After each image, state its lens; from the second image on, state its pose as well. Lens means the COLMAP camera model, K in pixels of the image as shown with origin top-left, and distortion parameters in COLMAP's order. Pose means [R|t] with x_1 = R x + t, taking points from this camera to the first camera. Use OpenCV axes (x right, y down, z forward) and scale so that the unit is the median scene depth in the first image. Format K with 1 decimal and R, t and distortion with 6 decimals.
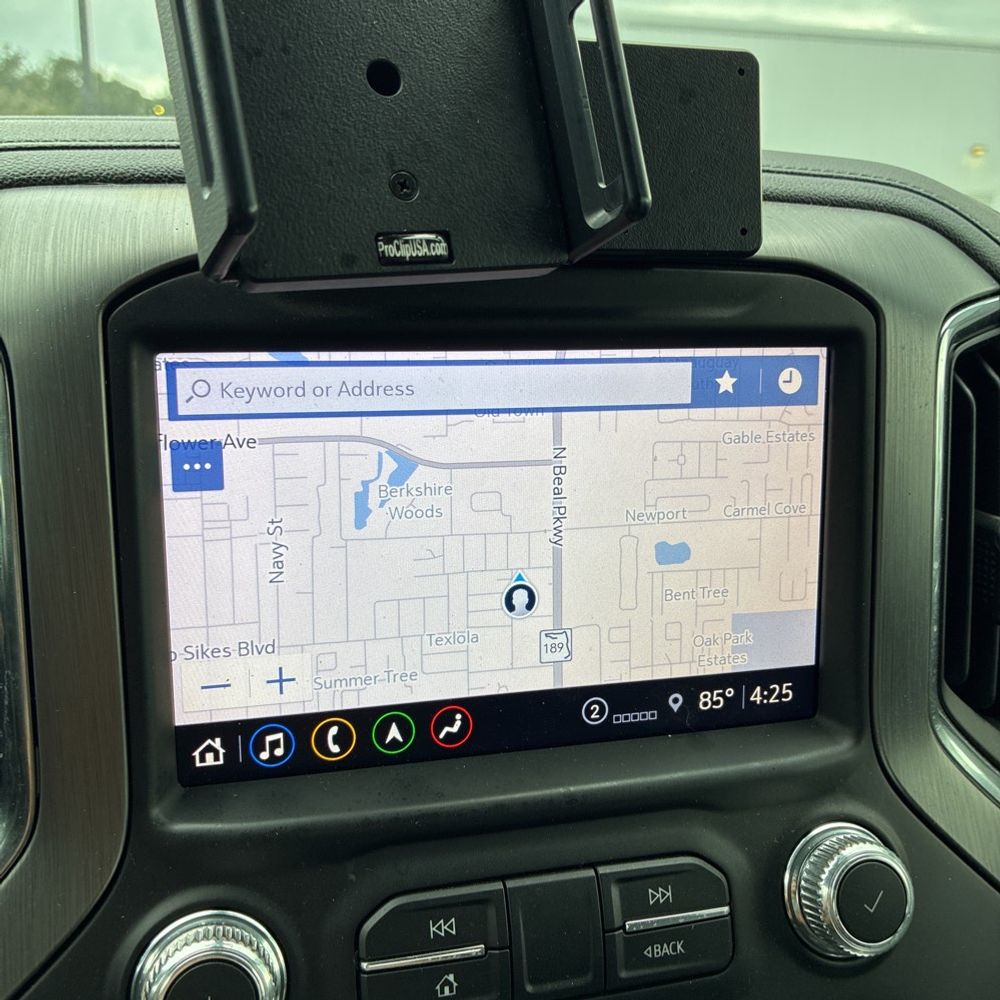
lens RADIAL K [[1015.3, 0, 508.4], [0, 1015.3, 497.3], [0, 0, 1]] dist [0.025704, 0.000000]
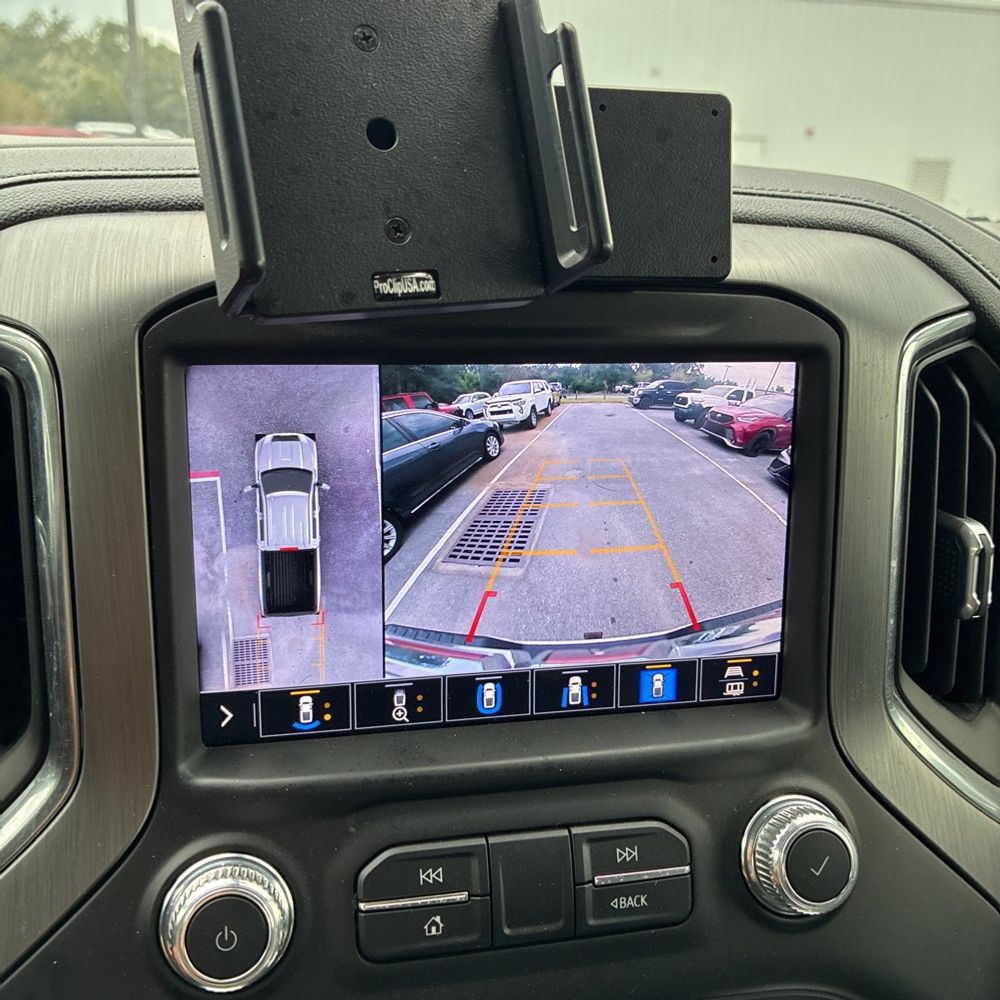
lens RADIAL K [[1015.3, 0, 503.6], [0, 1015.3, 498.7], [0, 0, 1]] dist [0.025704, 0.000000]
pose [[0.999001, 0.017806, -0.040990, 0.053381], [-0.016546, 0.999387, 0.030864, -0.032693], [0.041514, -0.030155, 0.998683, -0.112980]]
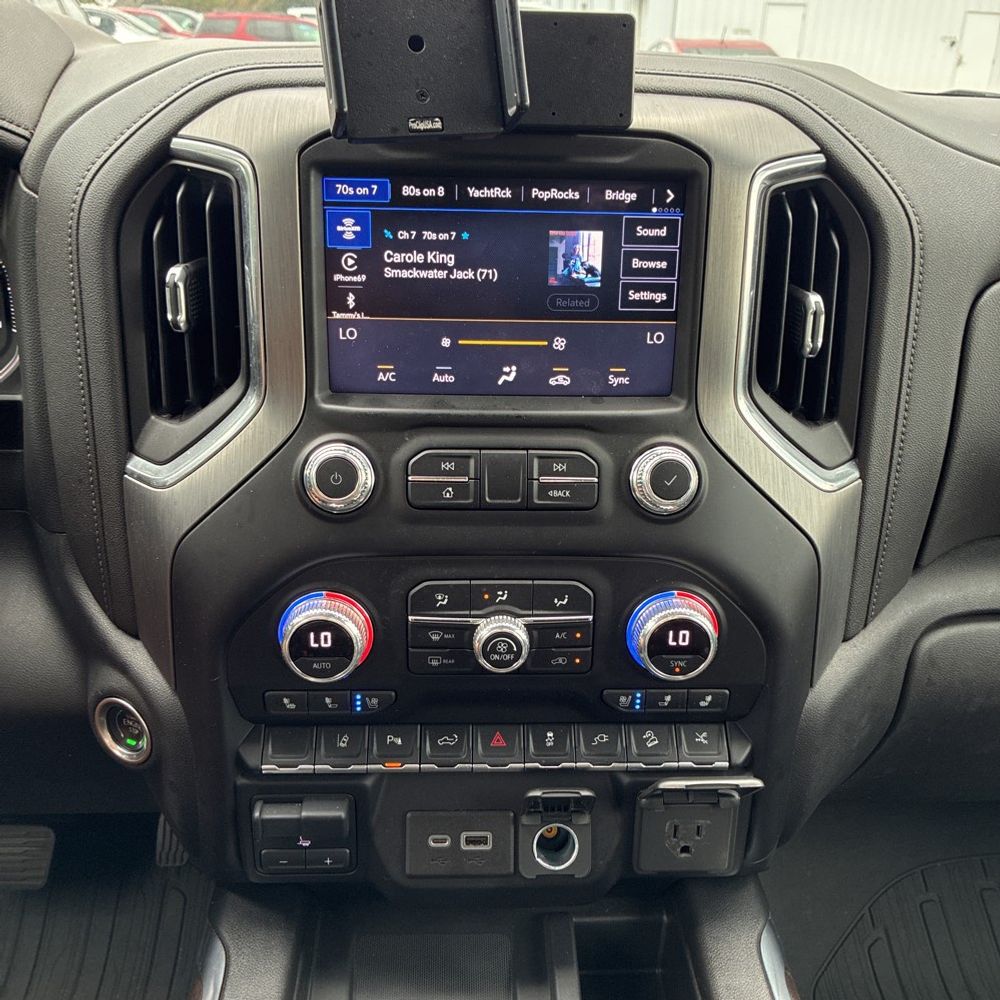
lens RADIAL K [[1015.3, 0, 530.6], [0, 1015.3, 496.5], [0, 0, 1]] dist [0.025704, 0.000000]
pose [[0.978045, 0.080538, -0.192202, 0.483306], [-0.054996, 0.989357, 0.134715, 0.189165], [0.201006, -0.121187, 0.972065, -0.937454]]
